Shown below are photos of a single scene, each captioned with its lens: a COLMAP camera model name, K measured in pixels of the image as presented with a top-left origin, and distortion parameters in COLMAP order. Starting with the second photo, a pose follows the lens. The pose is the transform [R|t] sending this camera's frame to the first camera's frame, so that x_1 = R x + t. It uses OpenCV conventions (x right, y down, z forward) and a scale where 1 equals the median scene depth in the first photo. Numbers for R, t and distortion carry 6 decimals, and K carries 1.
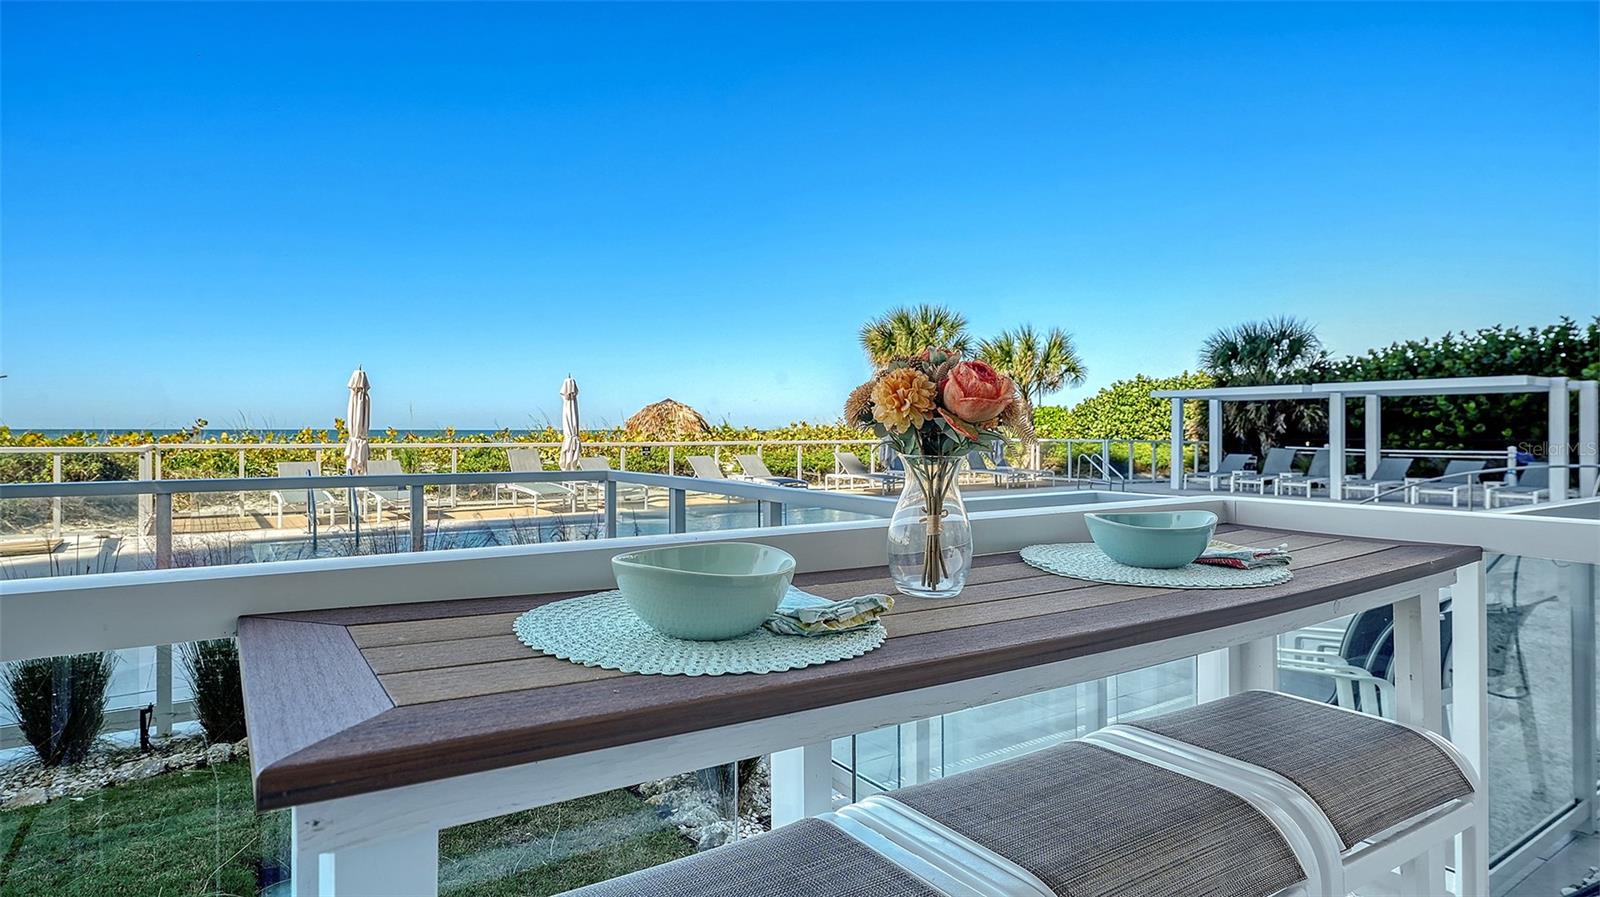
lens RADIAL K [[860.0, 0, 748.3], [0, 860.0, 437.7], [0, 0, 1]] dist [-0.001172, -0.001284]
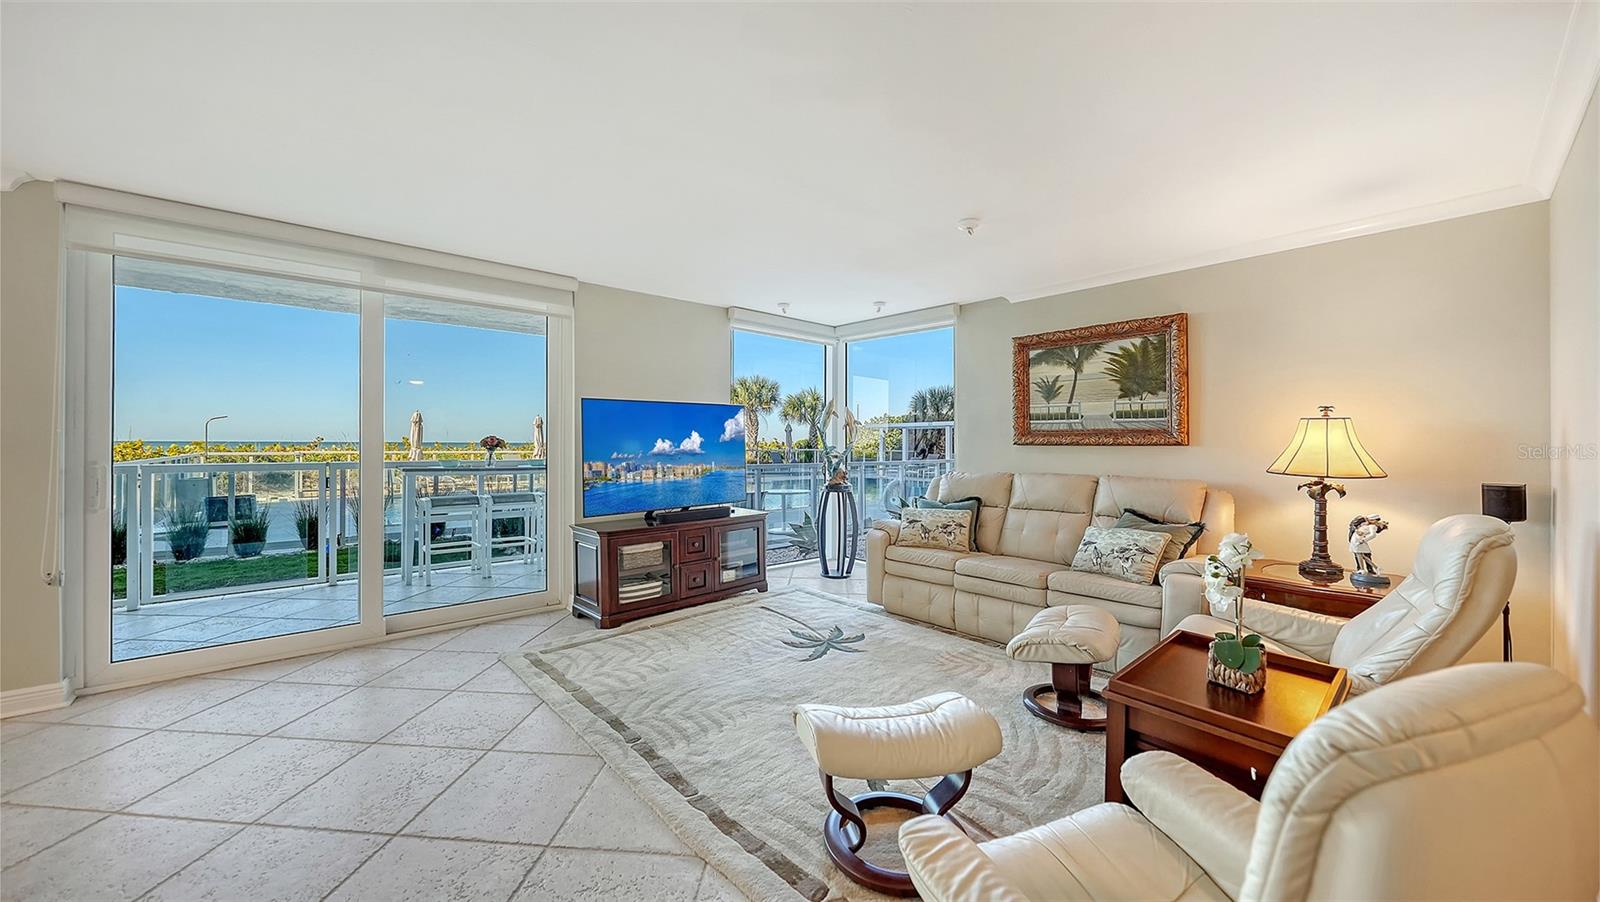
lens RADIAL K [[575.1, 0, 772.0], [0, 575.1, 442.2], [0, 0, 1]] dist [-0.002096, -0.000198]
pose [[0.992437, 0.004424, 0.122676, 0.130872], [-0.003042, 0.999930, -0.011447, 0.000246], [-0.122718, 0.010987, 0.992381, -0.272609]]
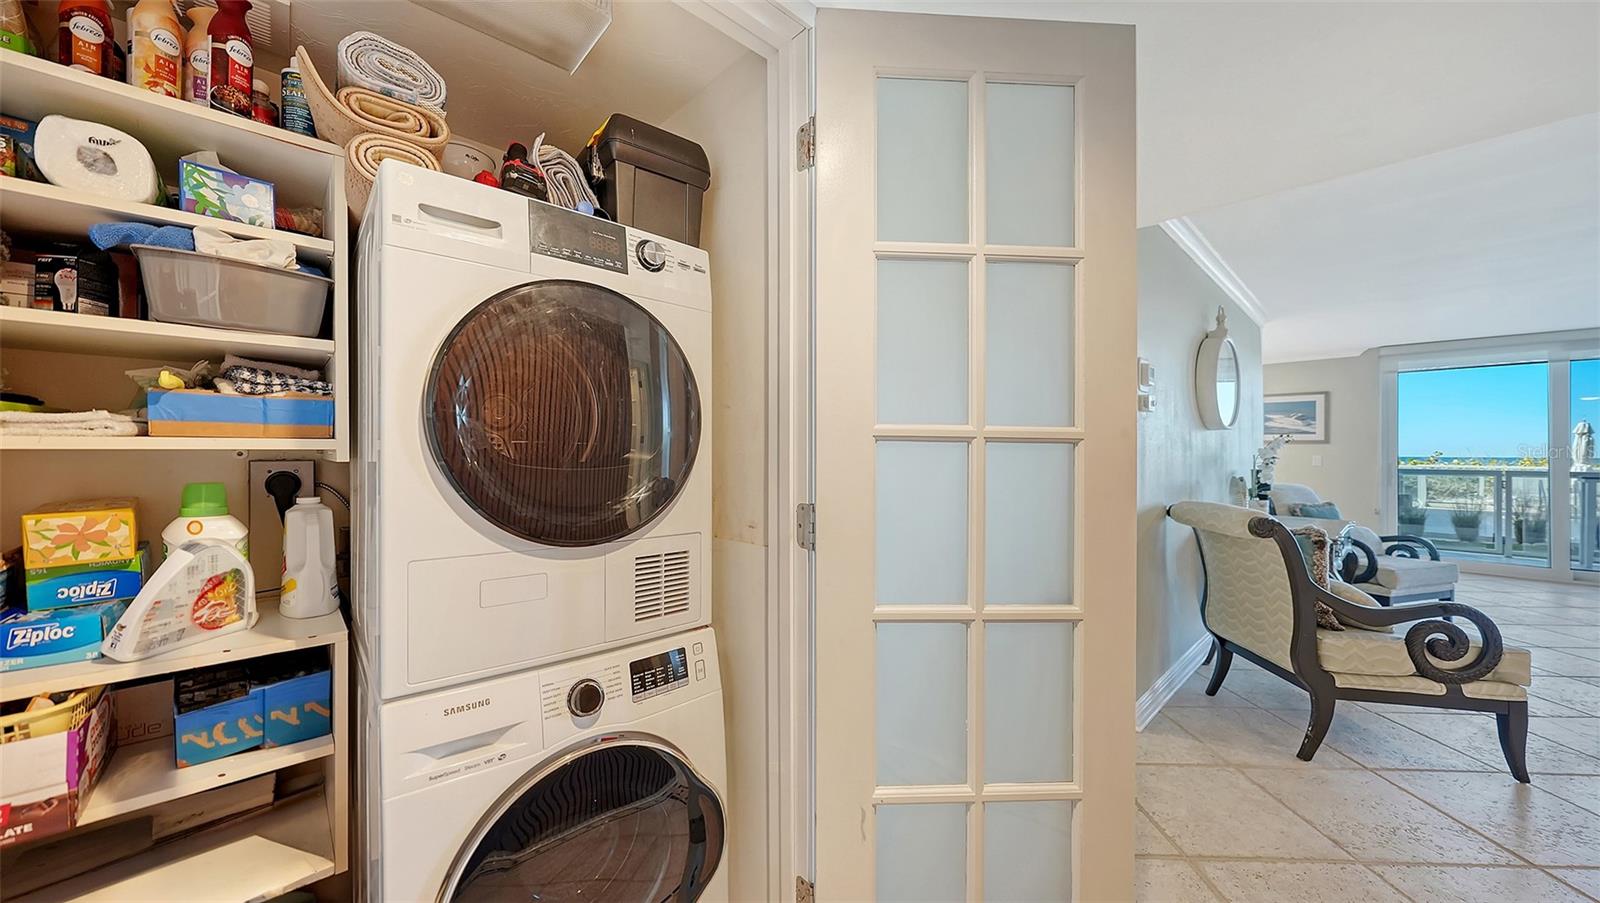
lens RADIAL K [[556.2, 0, 795.2], [0, 556.2, 446.2], [0, 0, 1]] dist [-0.002019, 0.000290]
pose [[0.186966, -0.011504, -0.982299, 0.238923], [-0.014708, 0.999787, -0.014509, 0.003948], [0.982256, 0.017160, 0.186757, -0.530157]]
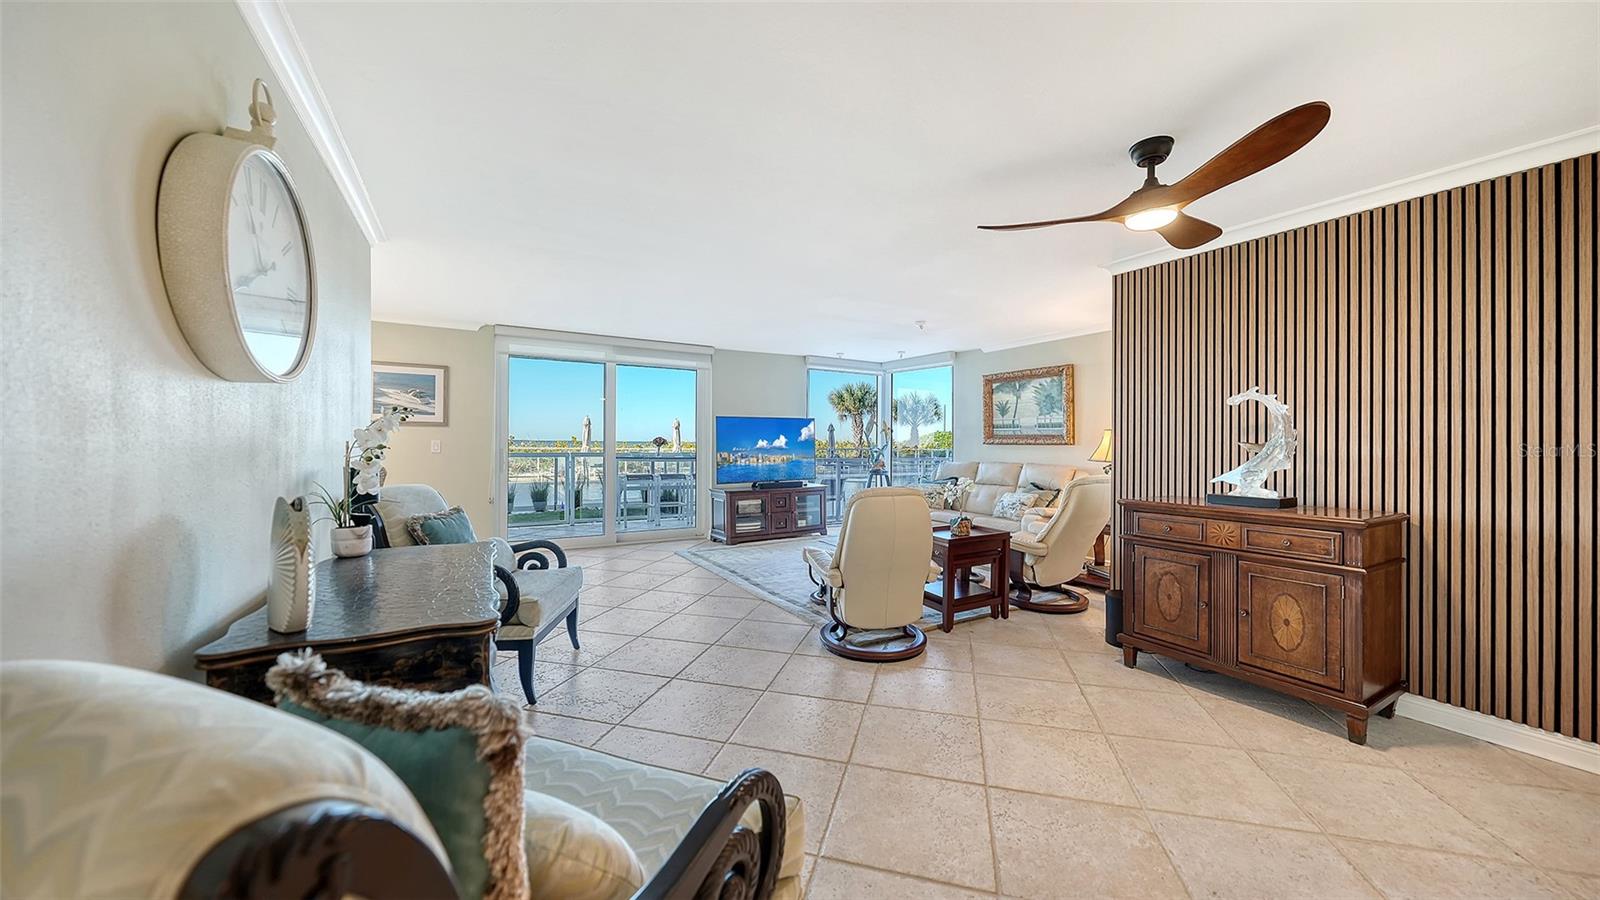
lens RADIAL K [[556.2, 0, 795.2], [0, 556.2, 444.7], [0, 0, 1]] dist [-0.002019, 0.000290]
pose [[0.999031, 0.009212, -0.043045, 0.155842], [-0.009460, 0.999940, -0.005567, 0.001871], [0.042991, 0.005969, 0.999058, -0.422878]]
